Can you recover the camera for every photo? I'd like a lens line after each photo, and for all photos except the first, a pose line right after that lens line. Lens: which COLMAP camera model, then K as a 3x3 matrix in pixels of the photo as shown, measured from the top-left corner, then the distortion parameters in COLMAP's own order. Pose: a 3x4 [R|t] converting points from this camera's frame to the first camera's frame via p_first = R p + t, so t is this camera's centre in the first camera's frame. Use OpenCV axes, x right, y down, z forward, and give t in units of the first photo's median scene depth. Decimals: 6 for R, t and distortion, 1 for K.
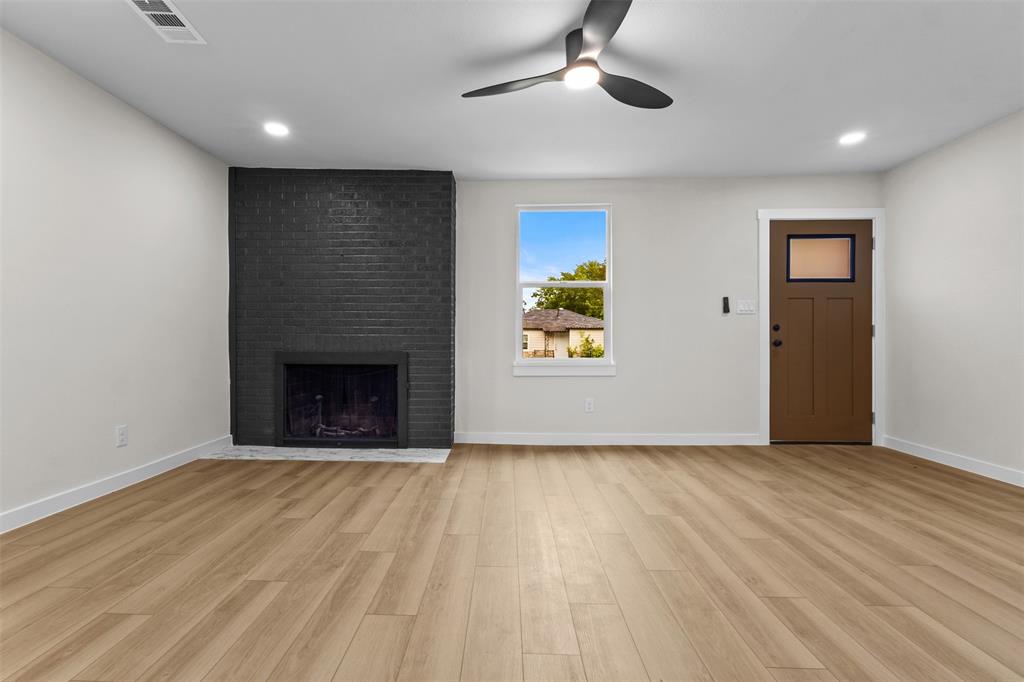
lens RADIAL K [[477.7, 0, 505.2], [0, 477.7, 338.2], [0, 0, 1]] dist [0.001631, 0.000325]
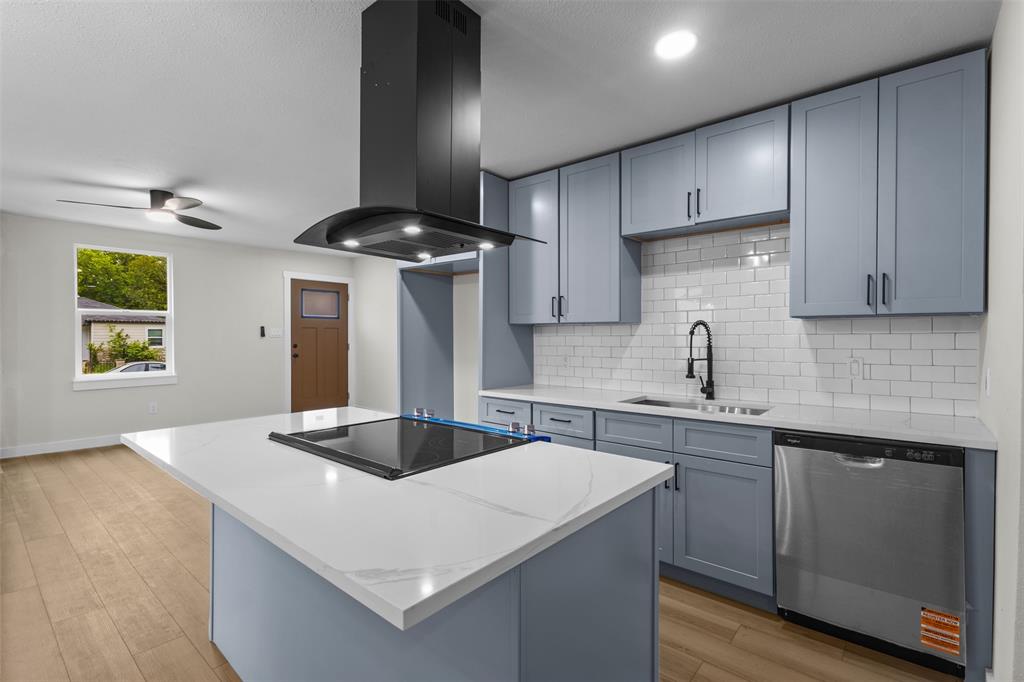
lens RADIAL K [[477.7, 0, 505.2], [0, 477.7, 338.2], [0, 0, 1]] dist [0.001631, 0.000325]
pose [[0.652742, -0.009727, 0.757518, -0.185740], [-0.006515, 0.999809, 0.018452, -0.081826], [-0.757553, -0.016980, 0.652553, -0.576490]]
